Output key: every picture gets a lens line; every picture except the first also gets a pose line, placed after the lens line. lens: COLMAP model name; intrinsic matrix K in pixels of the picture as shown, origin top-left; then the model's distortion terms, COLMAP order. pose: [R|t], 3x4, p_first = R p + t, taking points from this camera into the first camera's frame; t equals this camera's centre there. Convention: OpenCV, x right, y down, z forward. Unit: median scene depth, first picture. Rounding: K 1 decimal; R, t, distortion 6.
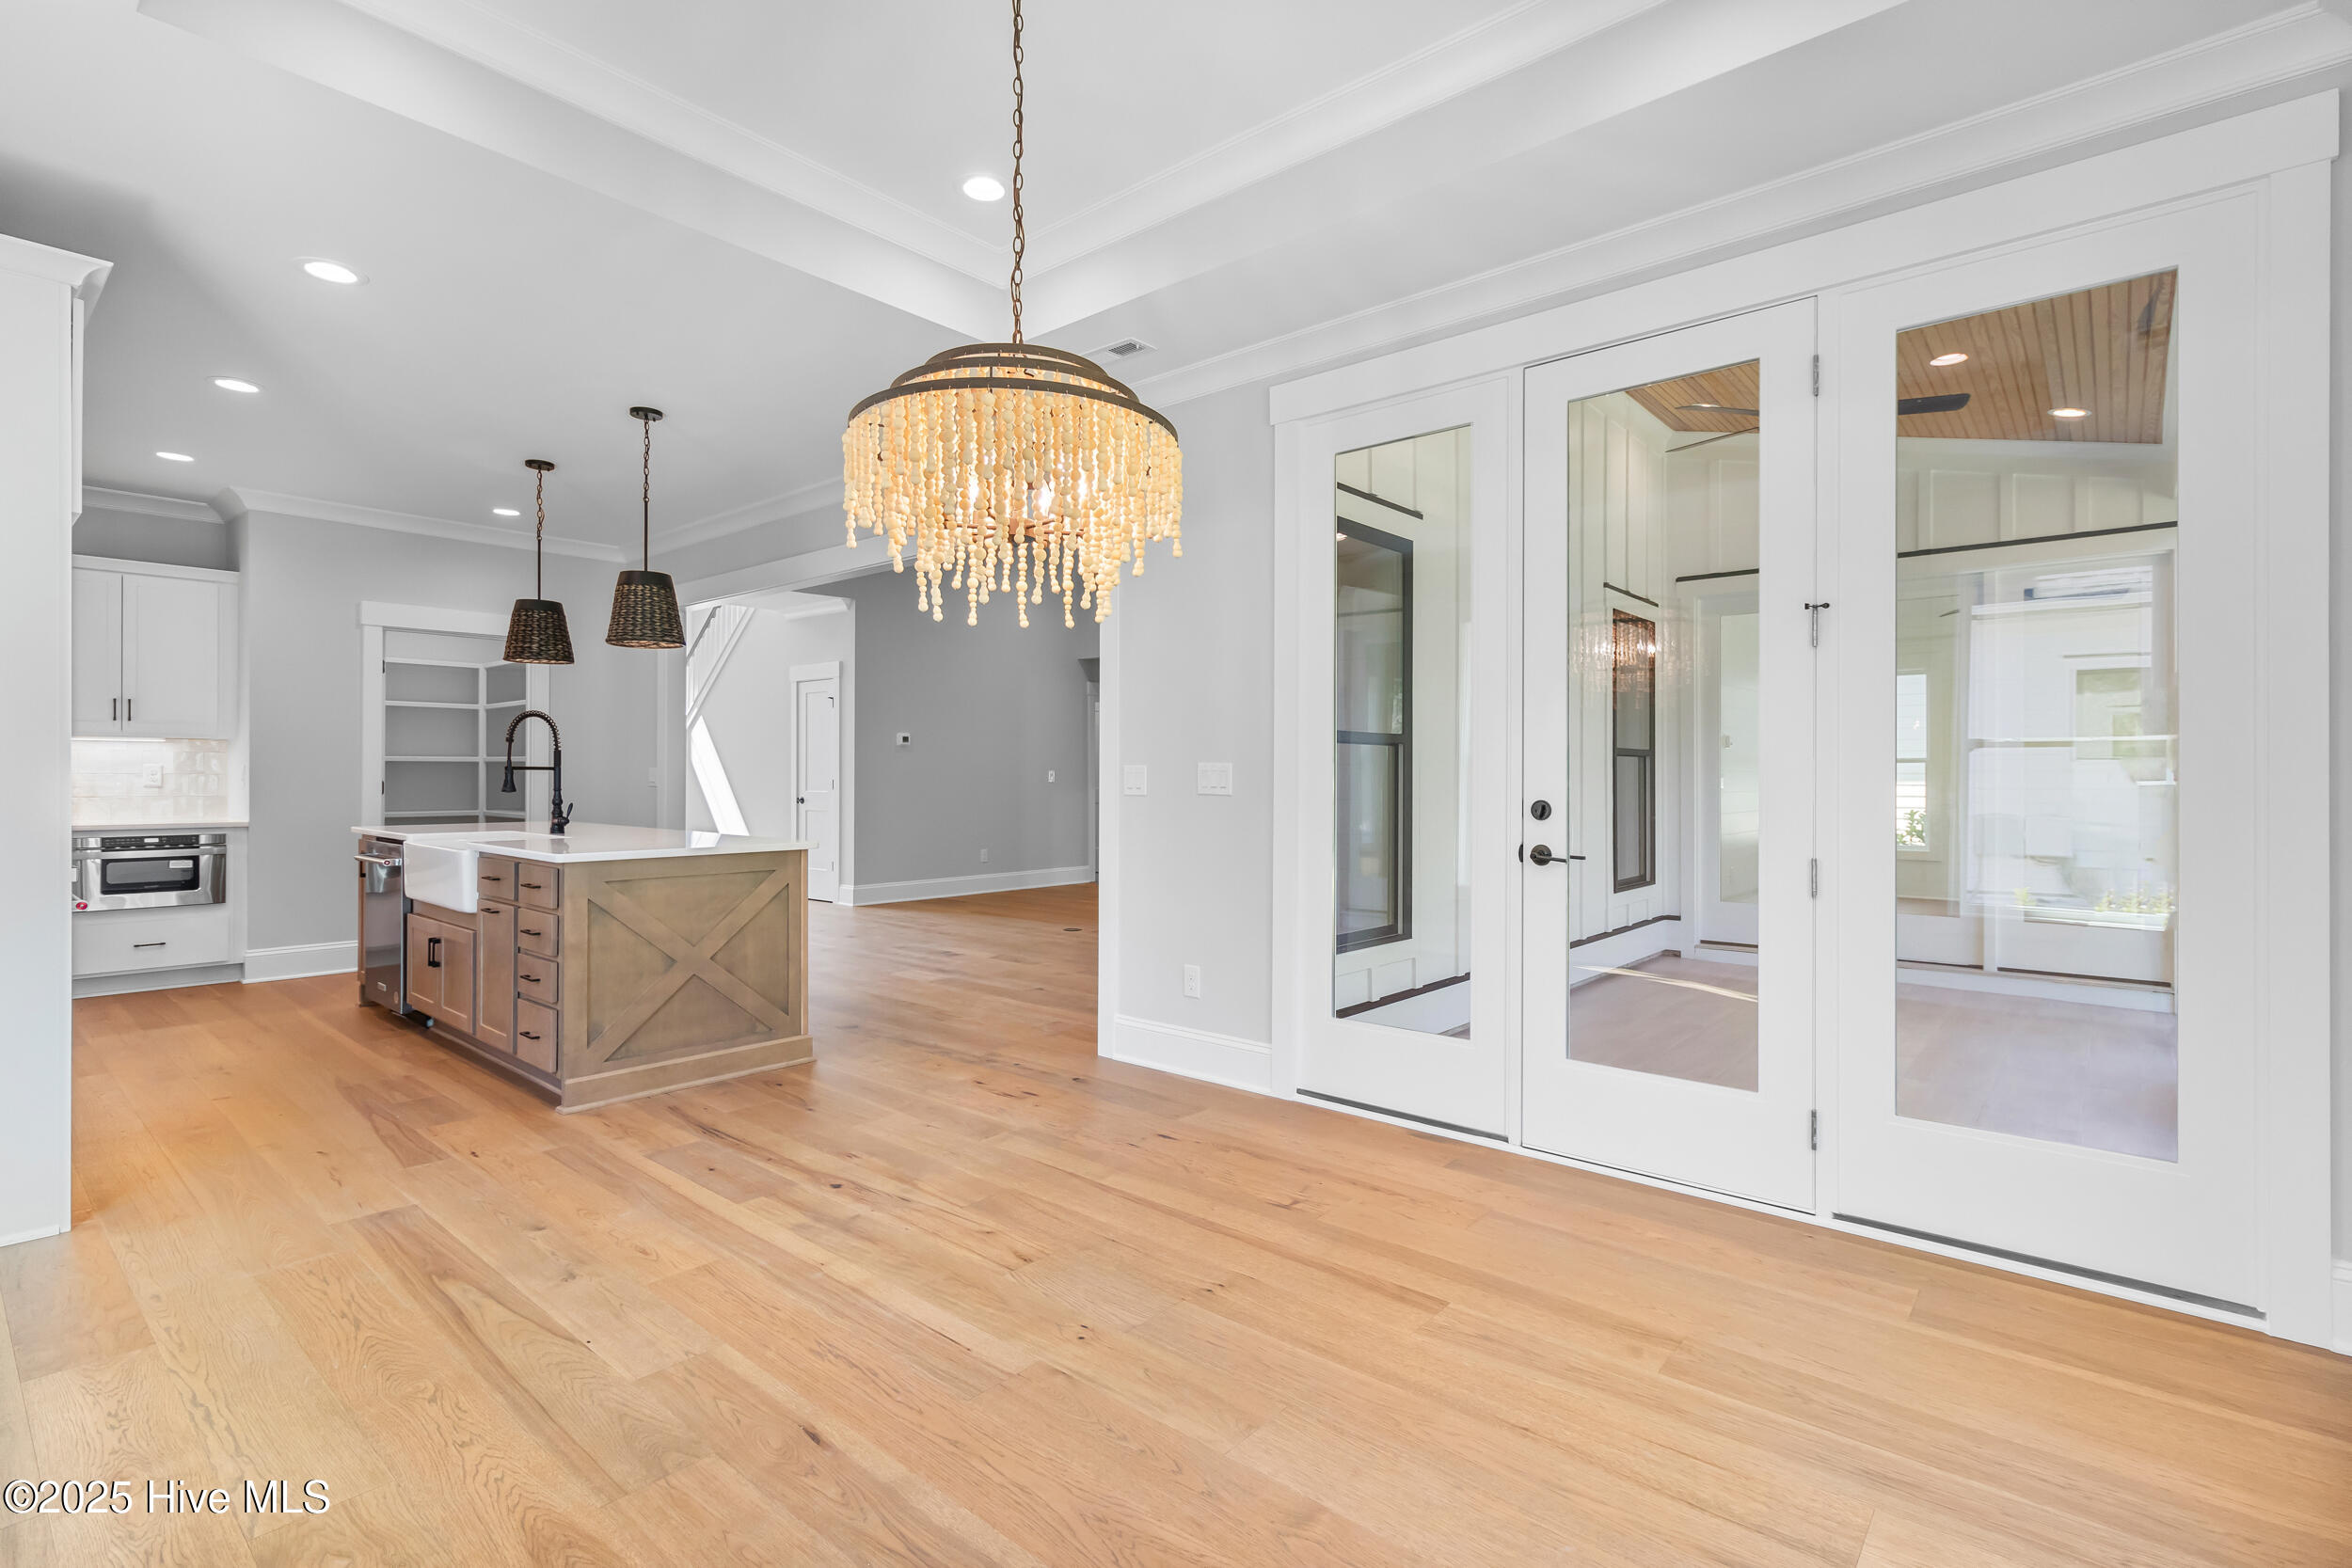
lens RADIAL K [[1096.8, 0, 1183.5], [0, 1096.8, 774.9], [0, 0, 1]] dist [0.003301, 0.001161]
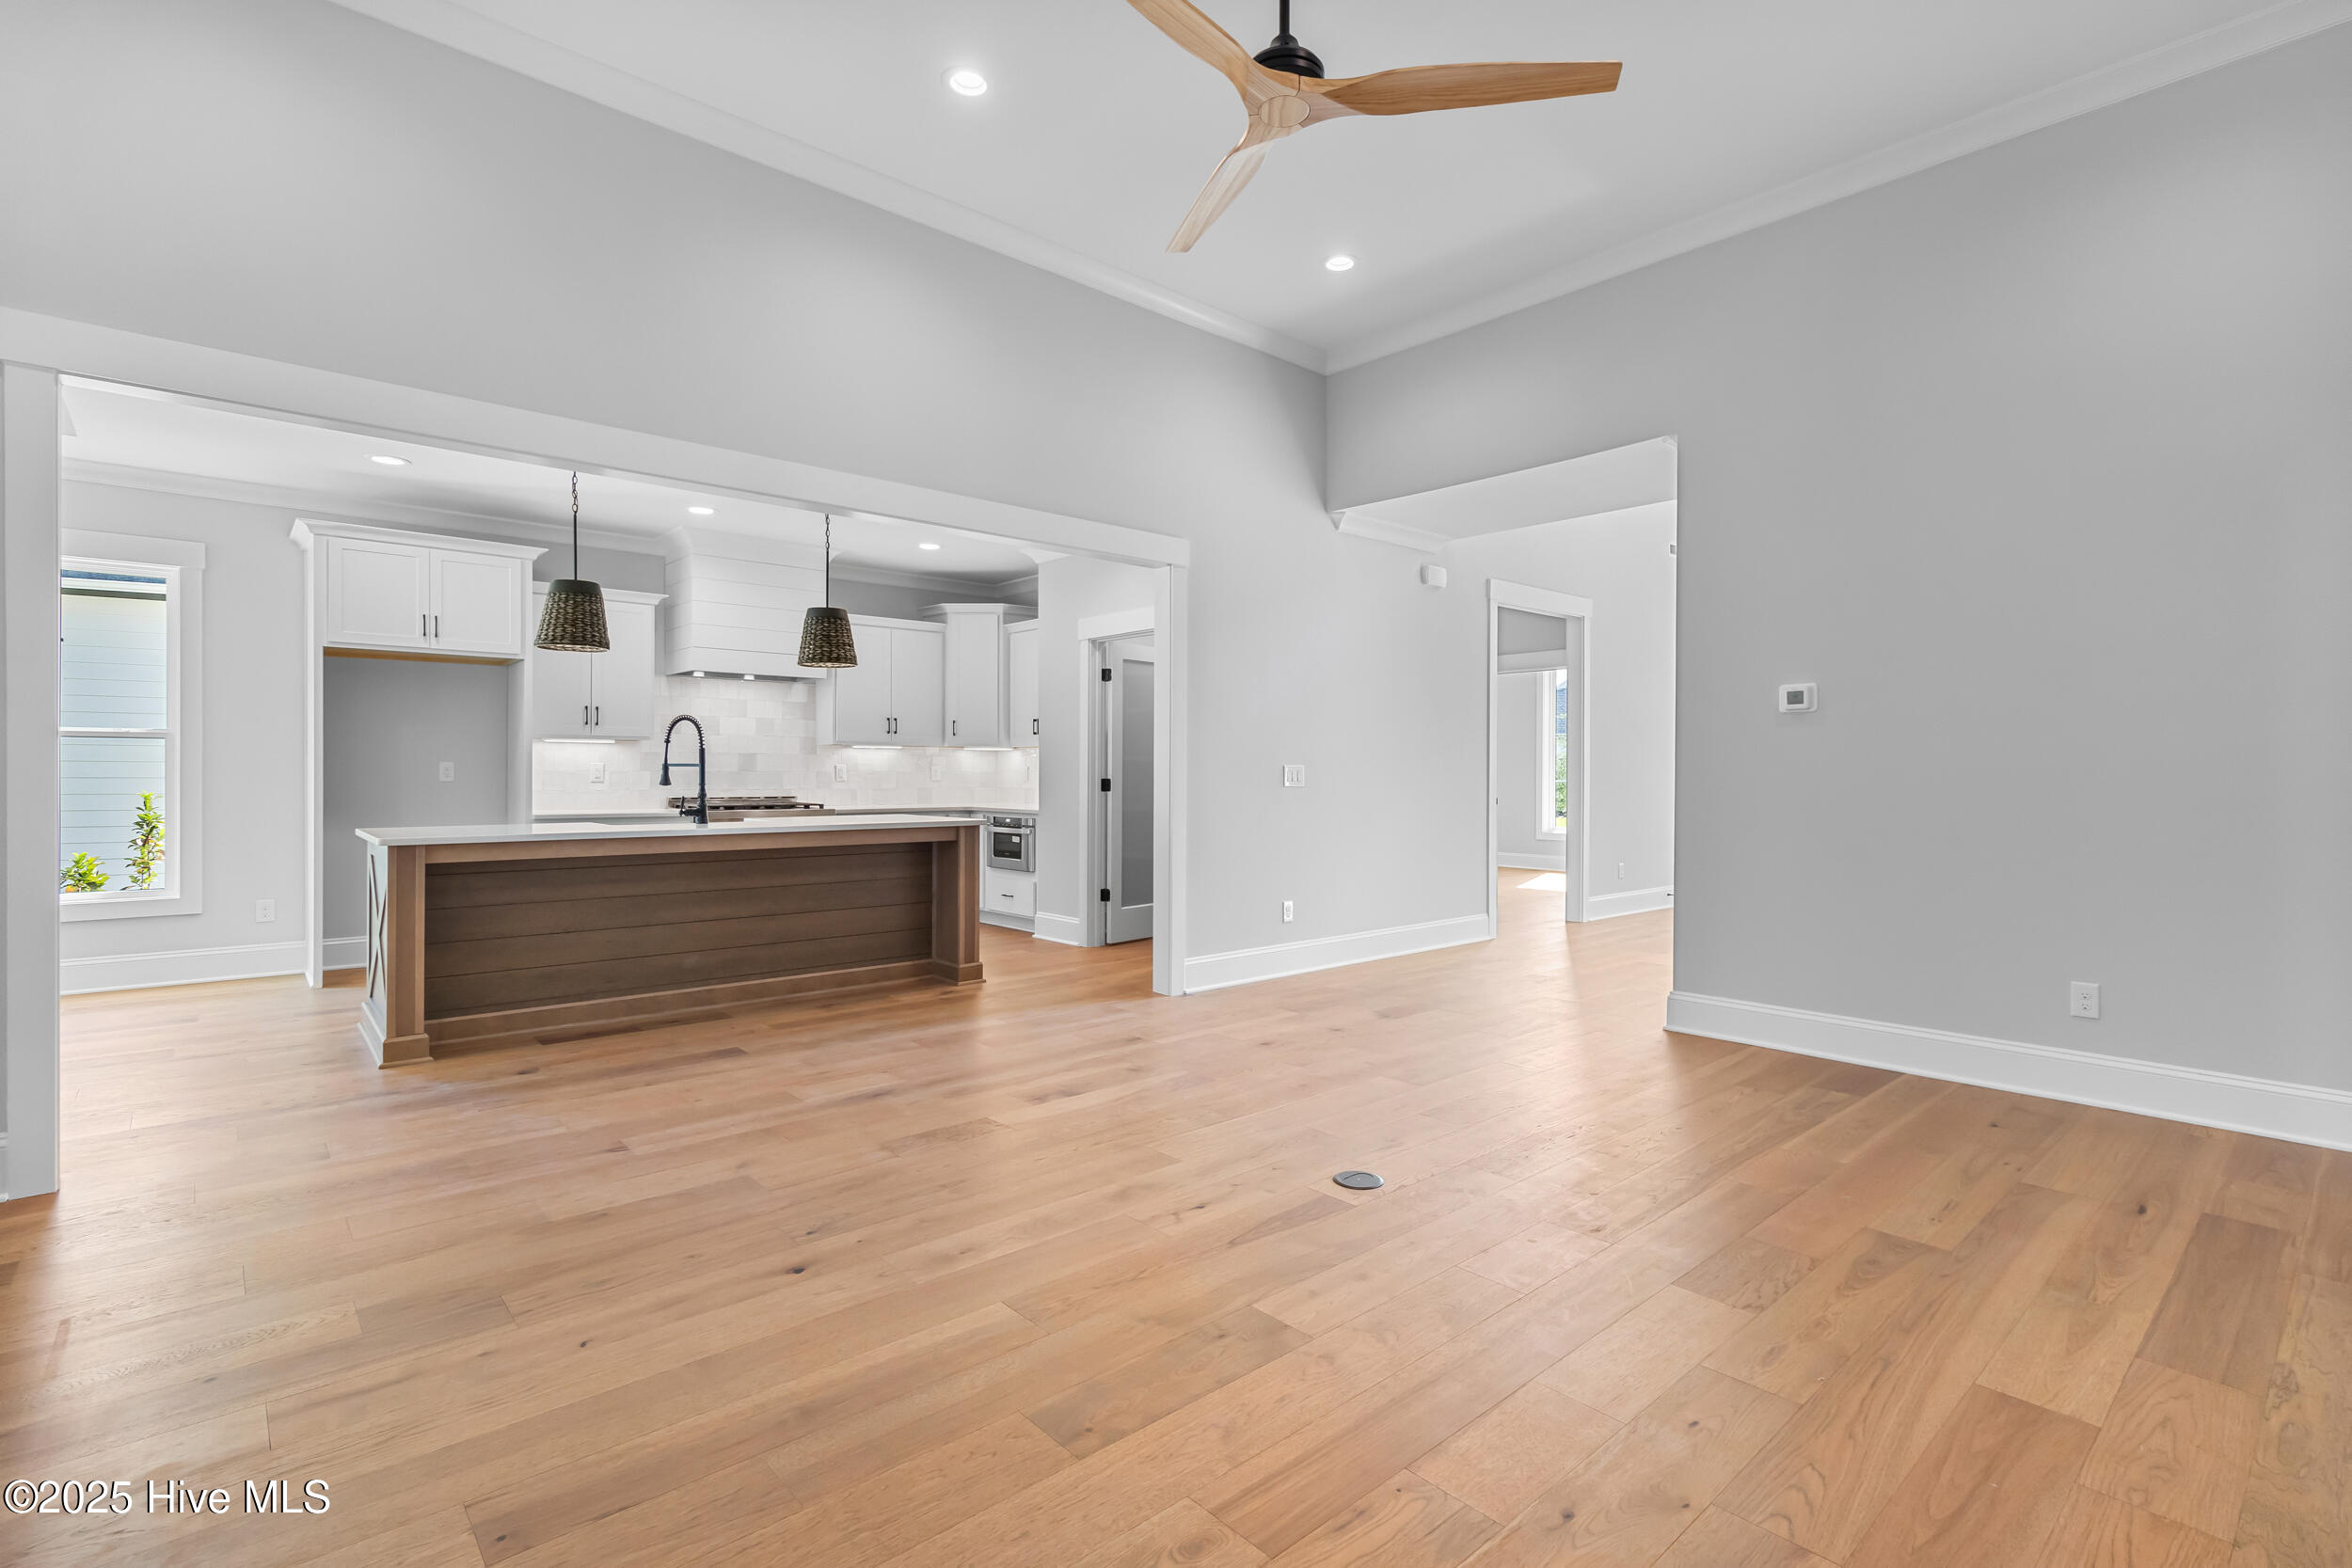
lens RADIAL K [[1096.8, 0, 1182.1], [0, 1096.8, 779.1], [0, 0, 1]] dist [0.003301, 0.001161]
pose [[-0.136948, 0.000957, -0.990578, 0.398282], [-0.005523, 0.999983, 0.001730, 0.003550], [0.990563, 0.005708, -0.136940, 1.397692]]
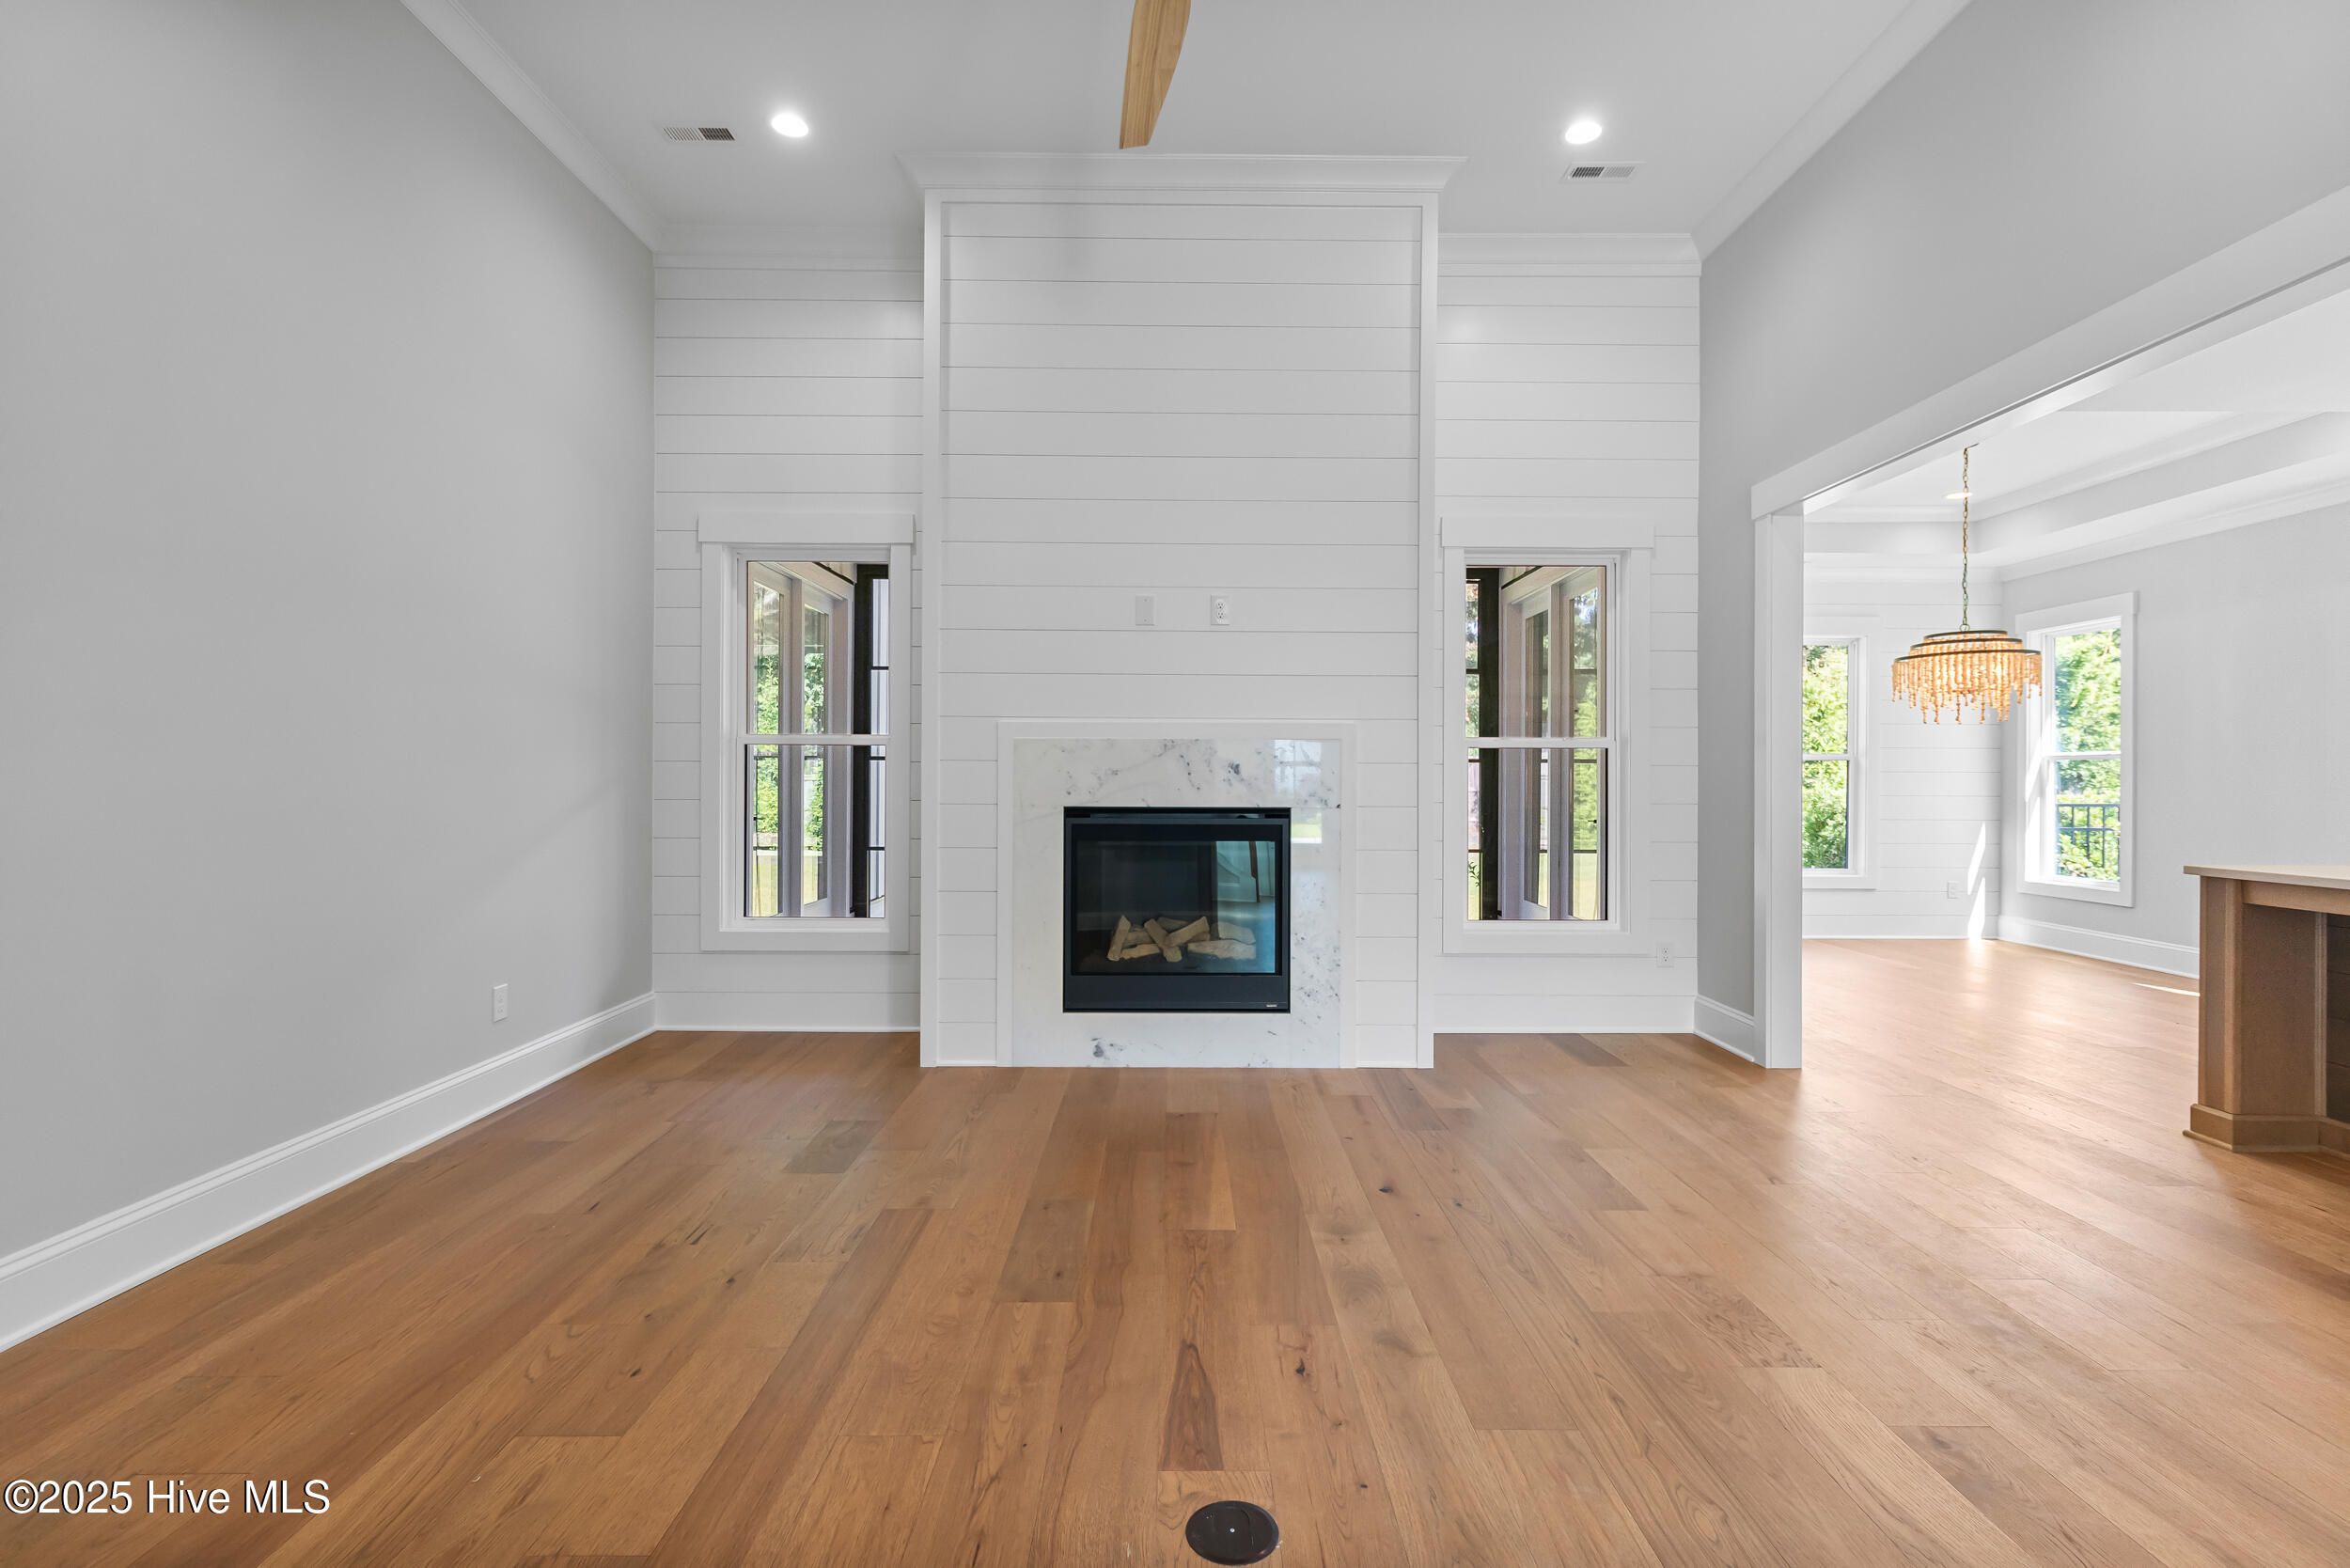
lens RADIAL K [[1092.1, 0, 1182.9], [0, 1092.1, 781.3], [0, 0, 1]] dist [-0.000313, 0.003148]
pose [[-0.657075, -0.011231, 0.753741, -0.352285], [-0.008040, 0.999937, 0.007890, -0.000428], [-0.753782, -0.000876, -0.657124, 1.610999]]
